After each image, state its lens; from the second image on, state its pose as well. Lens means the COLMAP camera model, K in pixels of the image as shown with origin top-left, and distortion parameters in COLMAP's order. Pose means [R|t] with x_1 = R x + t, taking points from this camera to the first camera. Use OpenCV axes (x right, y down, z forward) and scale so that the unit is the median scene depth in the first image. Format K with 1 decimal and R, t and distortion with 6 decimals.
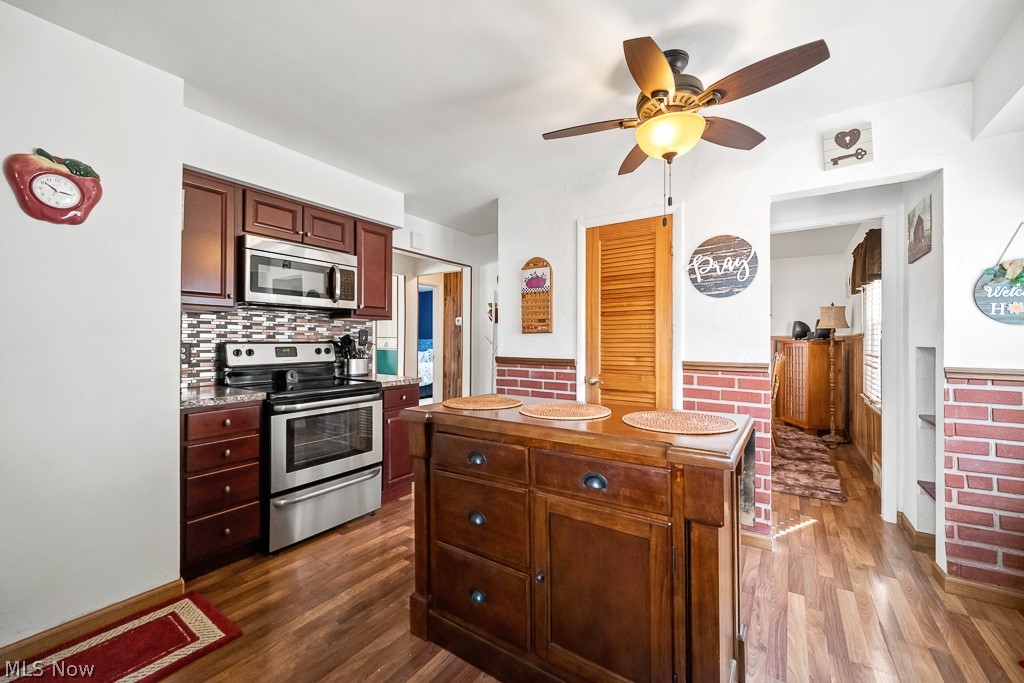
lens RADIAL K [[401.7, 0, 511.5], [0, 401.7, 340.3], [0, 0, 1]] dist [-0.001857, 0.000007]
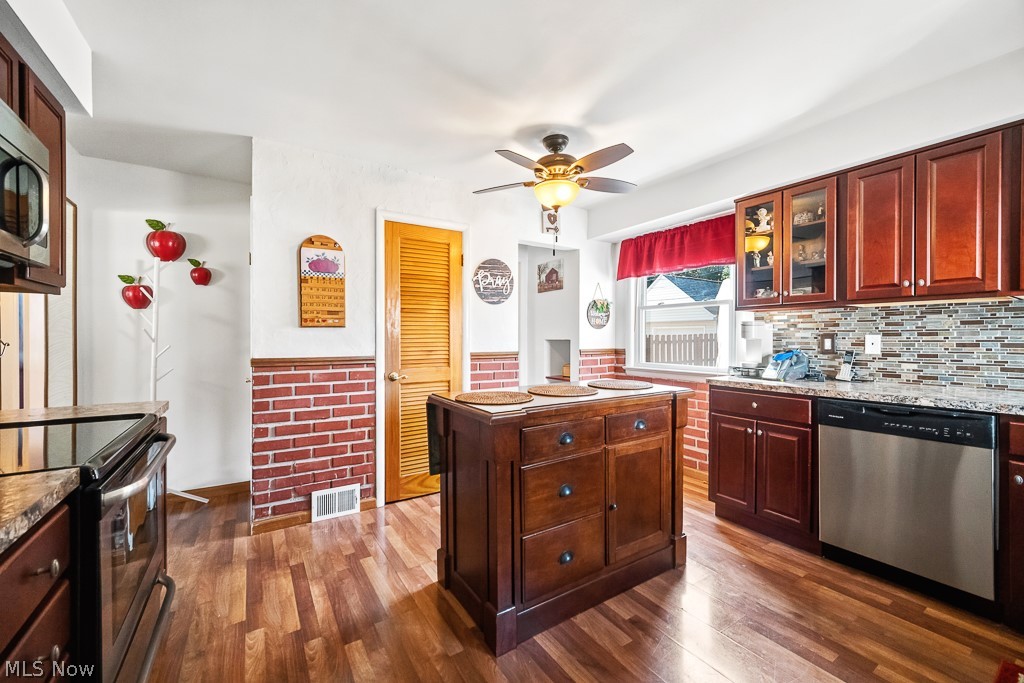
lens RADIAL K [[401.7, 0, 511.5], [0, 401.7, 340.3], [0, 0, 1]] dist [-0.001857, 0.000007]
pose [[0.403131, -0.008843, 0.915099, -0.653567], [-0.000013, 0.999953, 0.009668, 0.001337], [-0.915142, -0.003909, 0.403112, 0.372808]]
